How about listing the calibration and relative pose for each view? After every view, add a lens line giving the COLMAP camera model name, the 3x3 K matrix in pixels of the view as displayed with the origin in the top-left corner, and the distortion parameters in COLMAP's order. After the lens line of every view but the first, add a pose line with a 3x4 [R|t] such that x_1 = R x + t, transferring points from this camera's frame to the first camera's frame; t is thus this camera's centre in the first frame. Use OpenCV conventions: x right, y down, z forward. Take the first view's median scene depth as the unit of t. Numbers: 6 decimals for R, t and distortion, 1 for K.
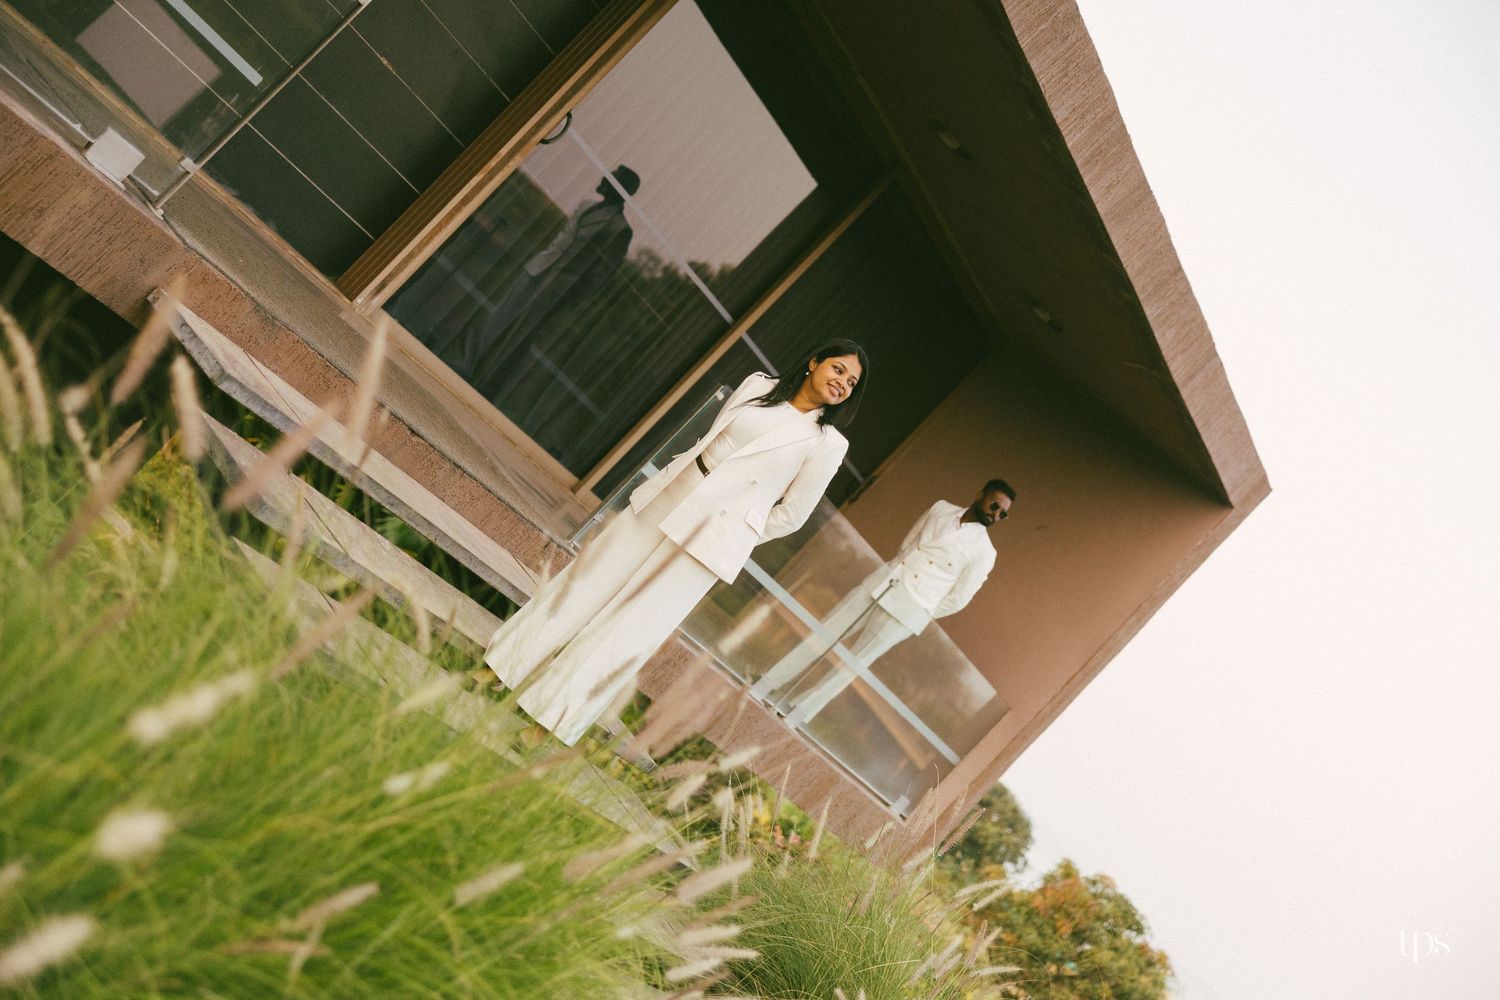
lens RADIAL K [[1914.9, 0, 750.9], [0, 1914.9, 476.0], [0, 0, 1]] dist [-0.009033, 0.001928]
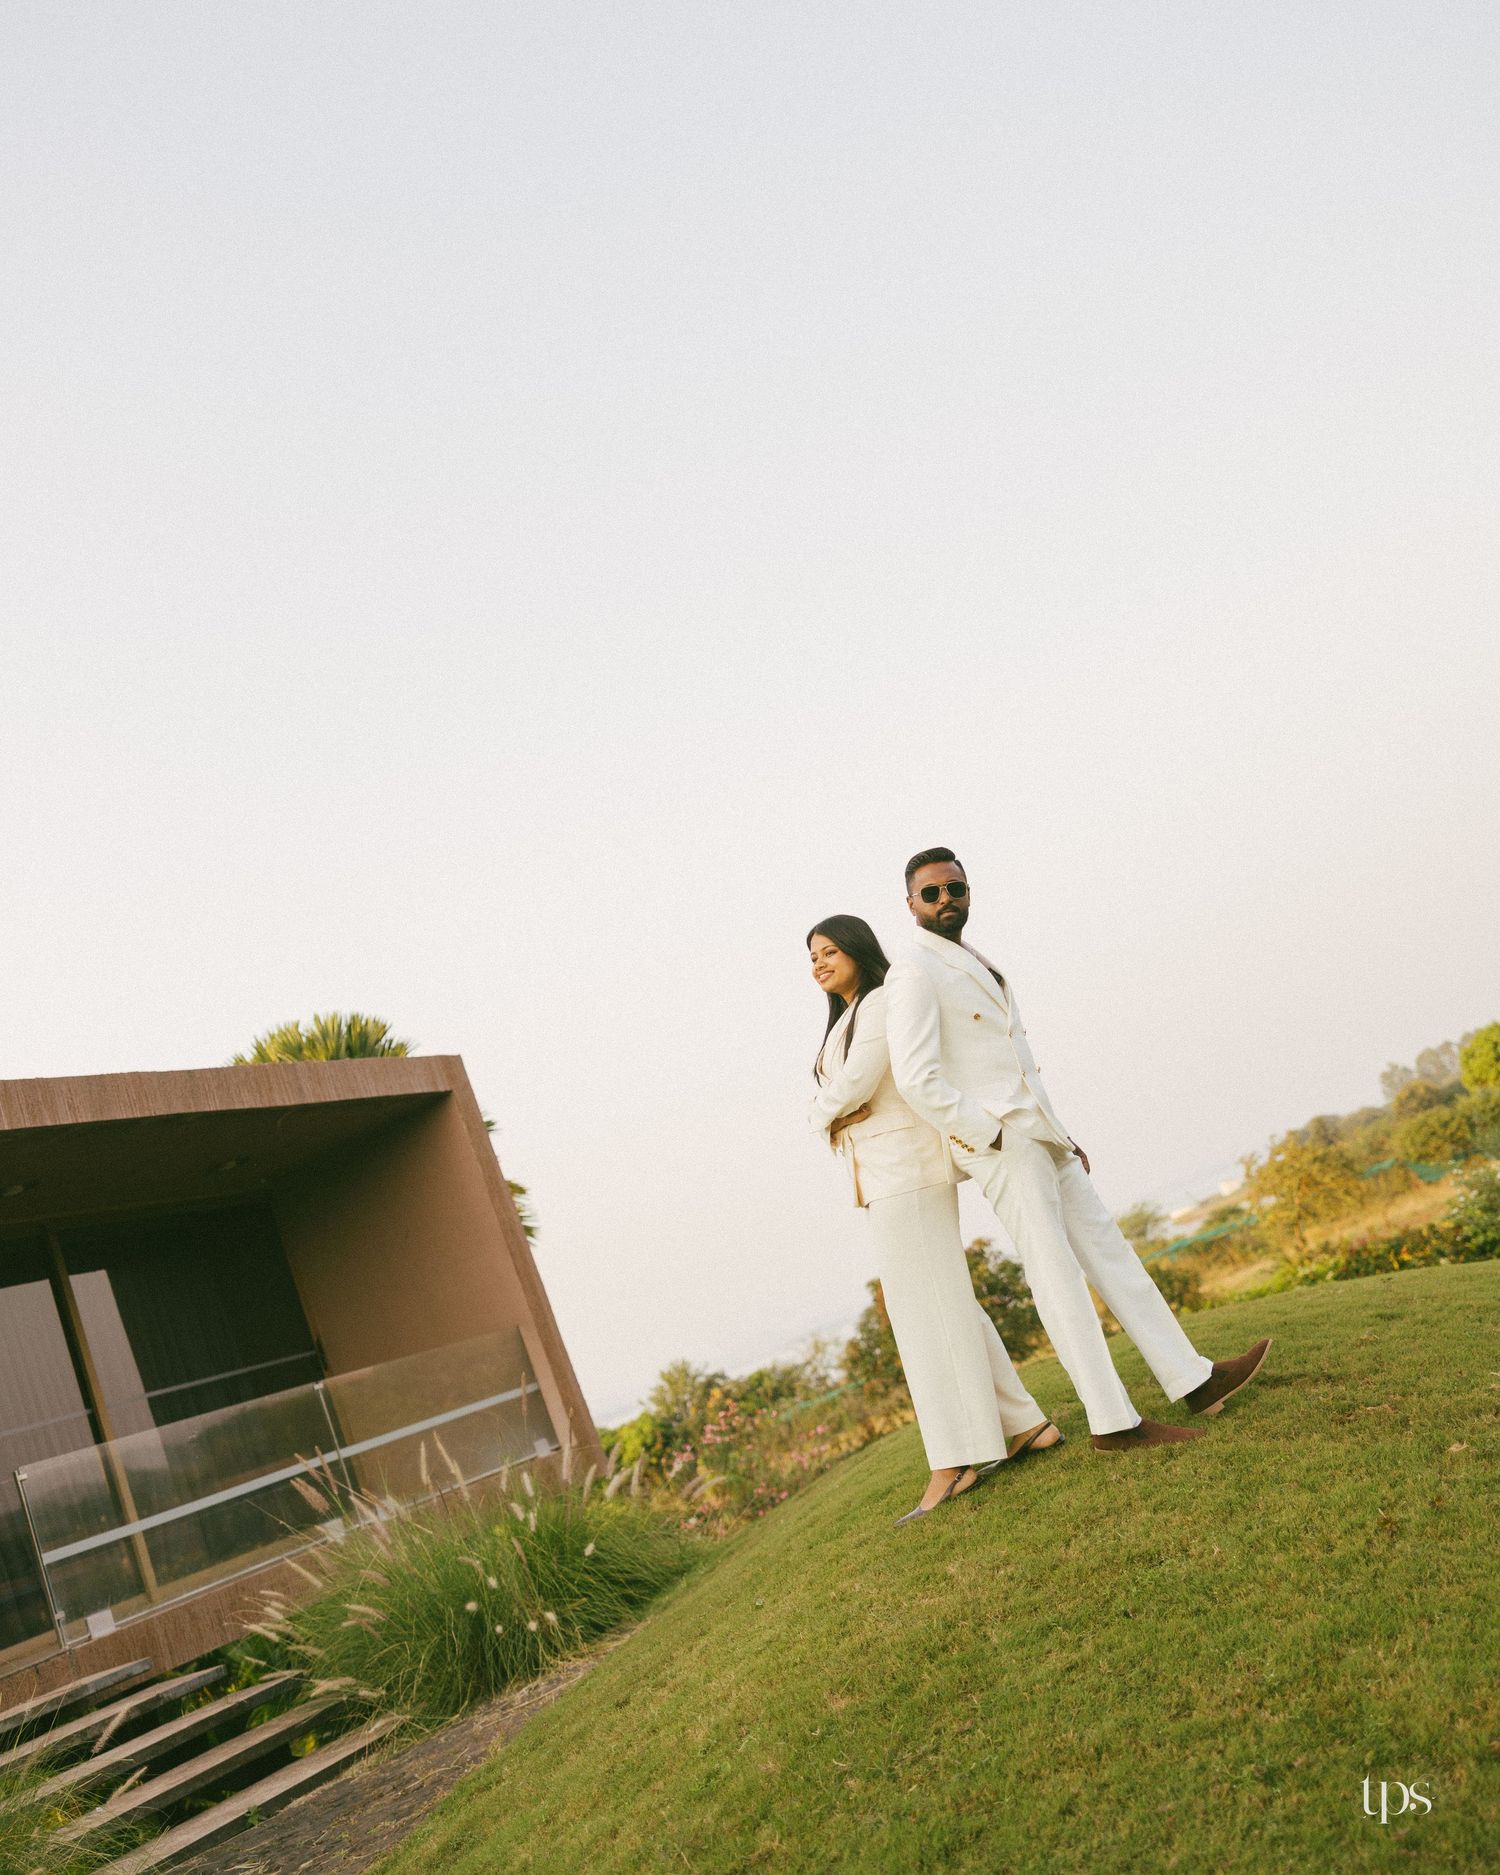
lens RADIAL K [[1757.9, 0, 748.5], [0, 1757.9, 938.2], [0, 0, 1]] dist [0.007384, -0.001019]
pose [[0.419917, -0.874648, 0.242198, 0.182879], [0.904065, 0.426534, -0.027106, 0.230951], [-0.079598, 0.230345, 0.969848, -0.191138]]
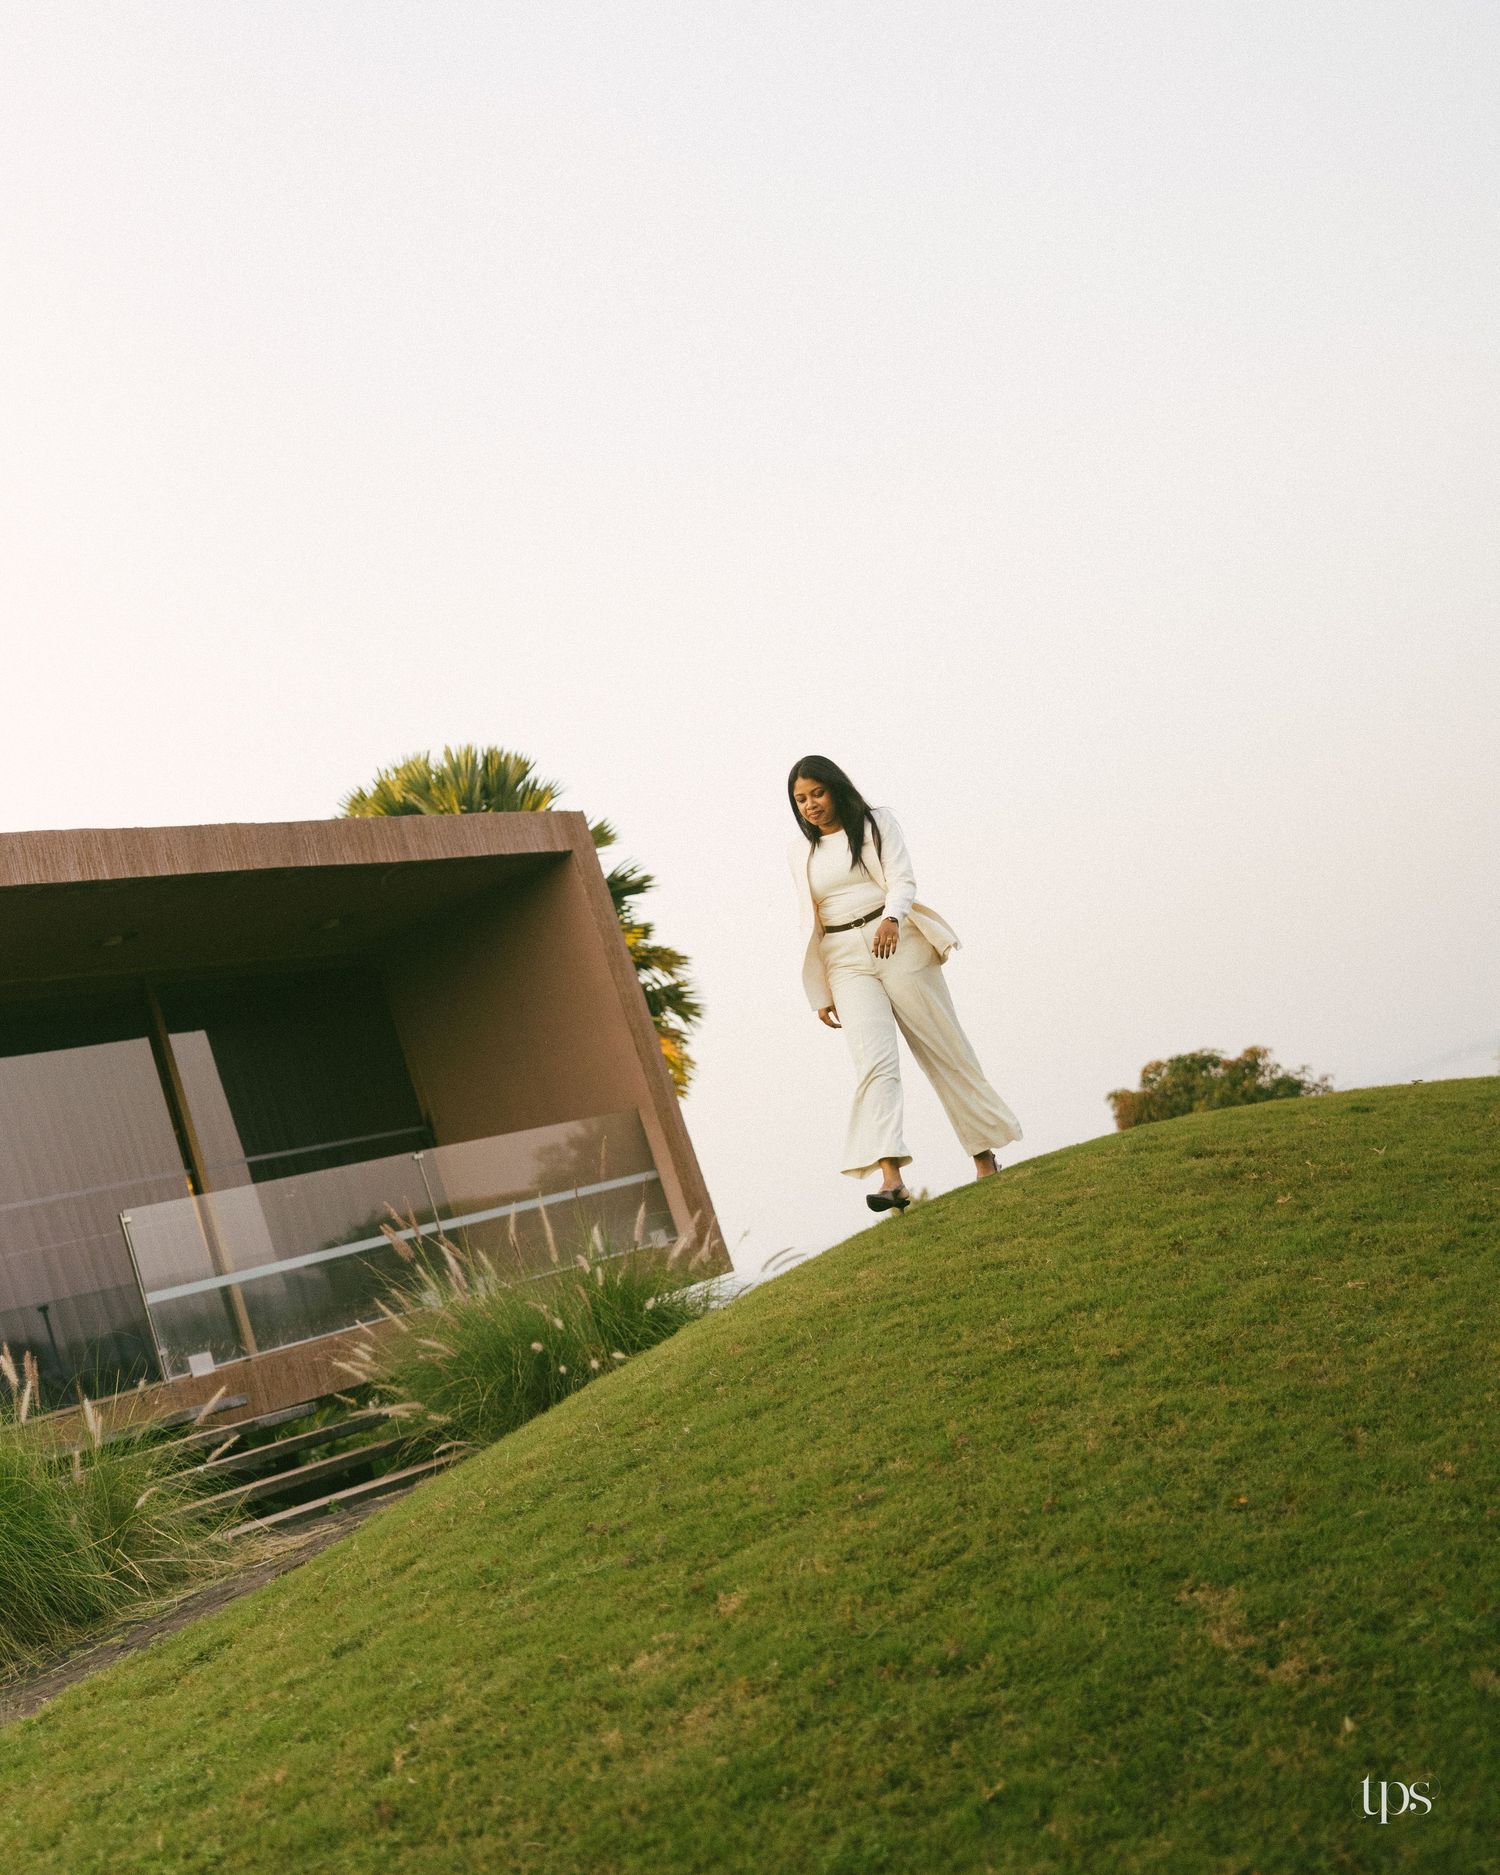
lens RADIAL K [[2356.8, 0, 741.5], [0, 2356.8, 915.0], [0, 0, 1]] dist [0.001381, -0.011050]
pose [[0.467490, -0.880145, 0.082452, 0.193422], [0.883106, 0.460793, -0.088279, 0.314161], [0.039705, 0.114083, 0.992677, -0.475810]]
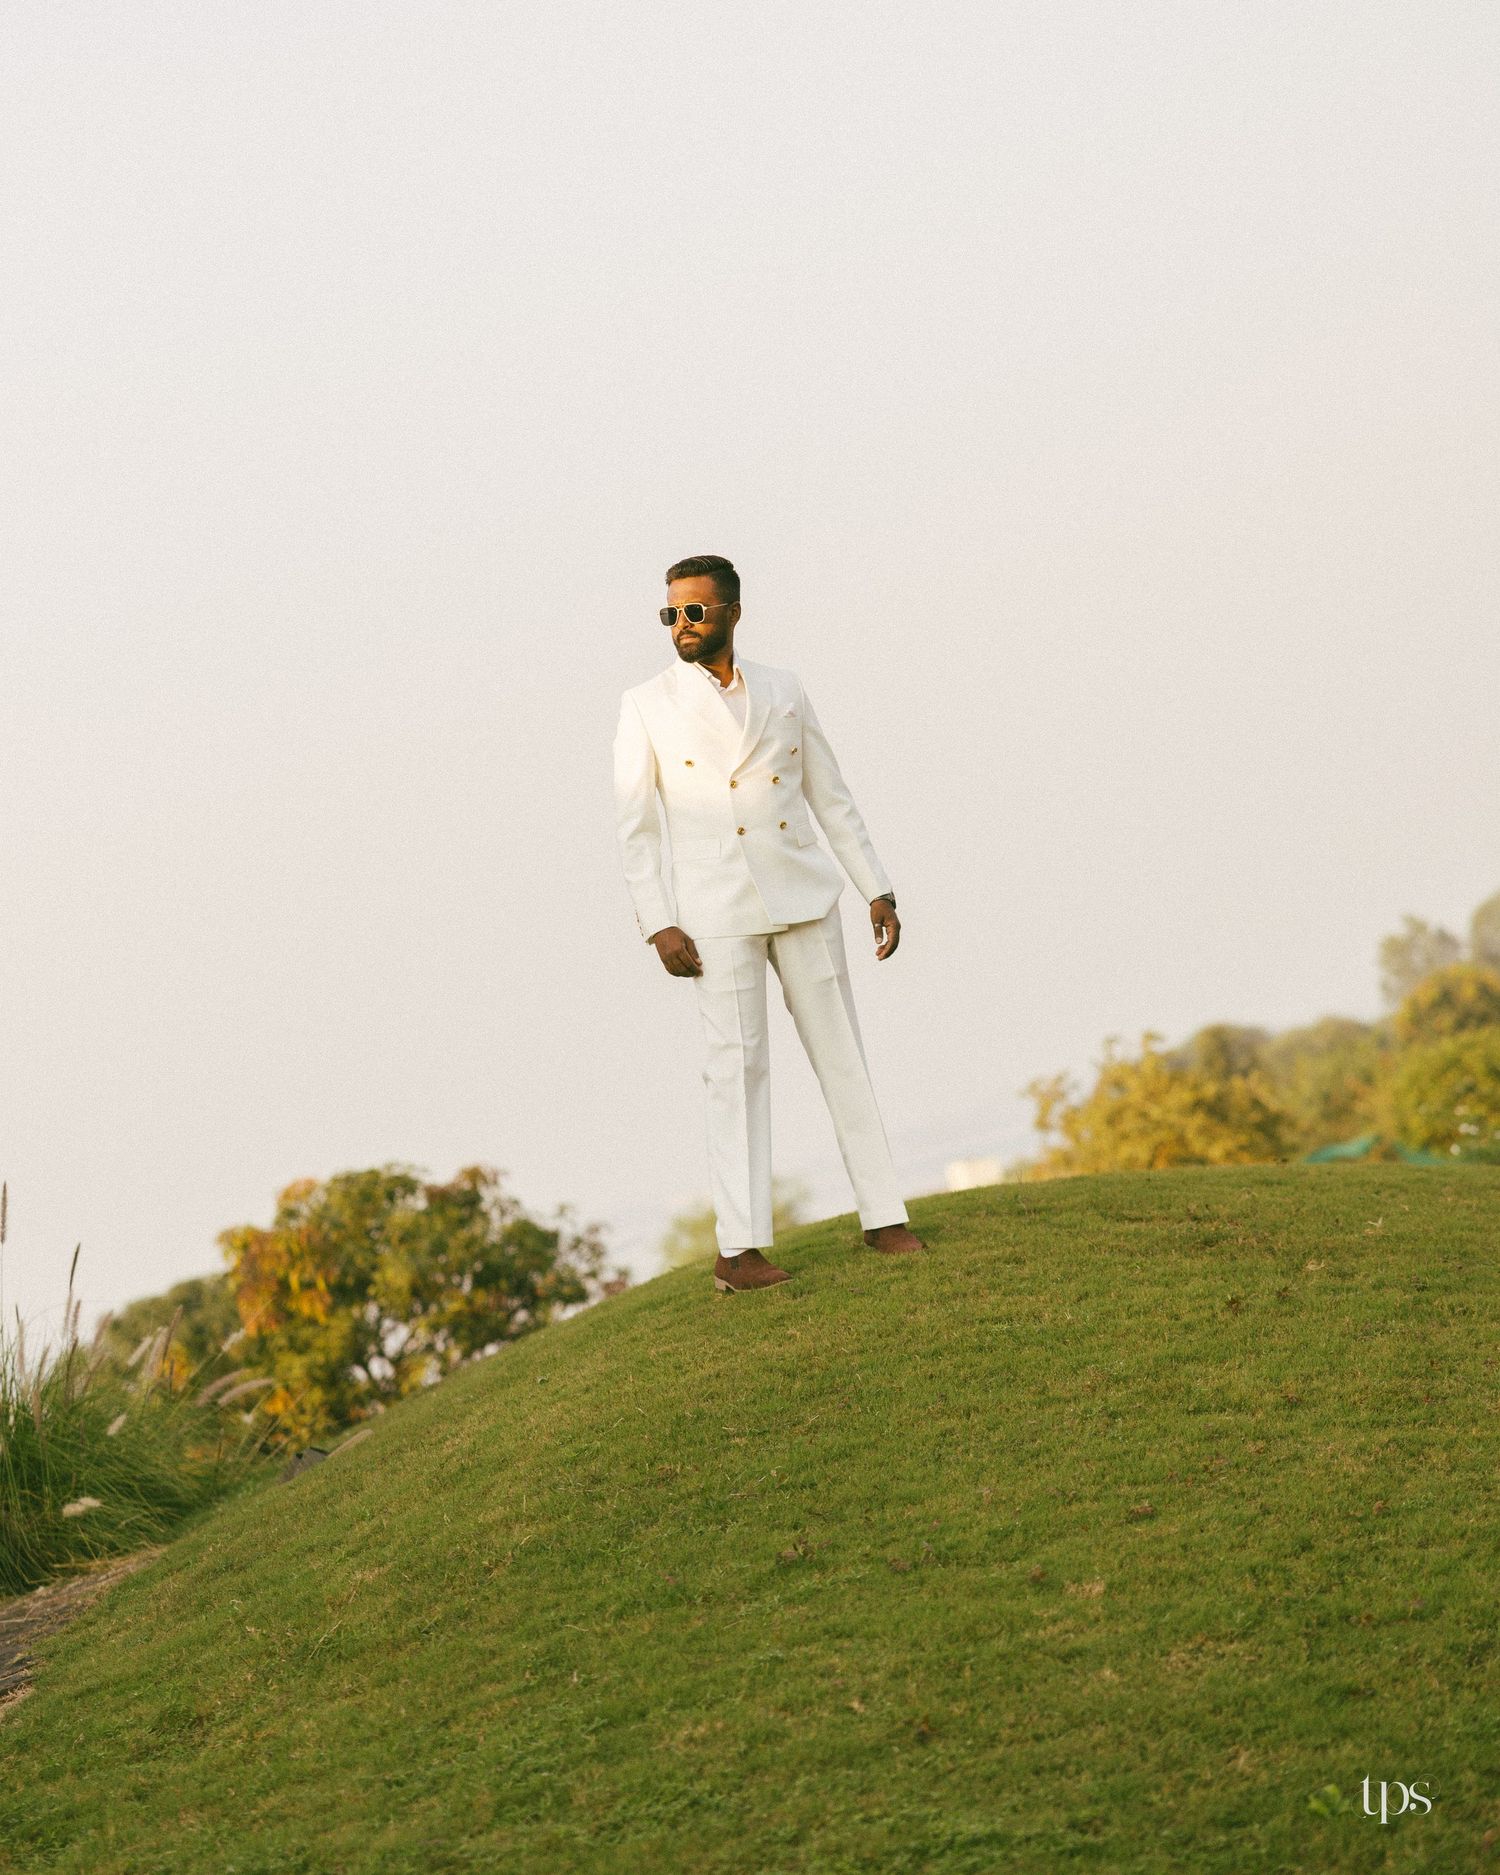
lens RADIAL K [[4711.2, 0, 659.4], [0, 4711.2, 931.8], [0, 0, 1]] dist [0.017268, 0.400944]
pose [[0.492641, -0.837856, 0.235164, -0.028396], [0.823185, 0.536319, 0.186352, 0.046361], [-0.282260, 0.101779, 0.953924, -0.804367]]
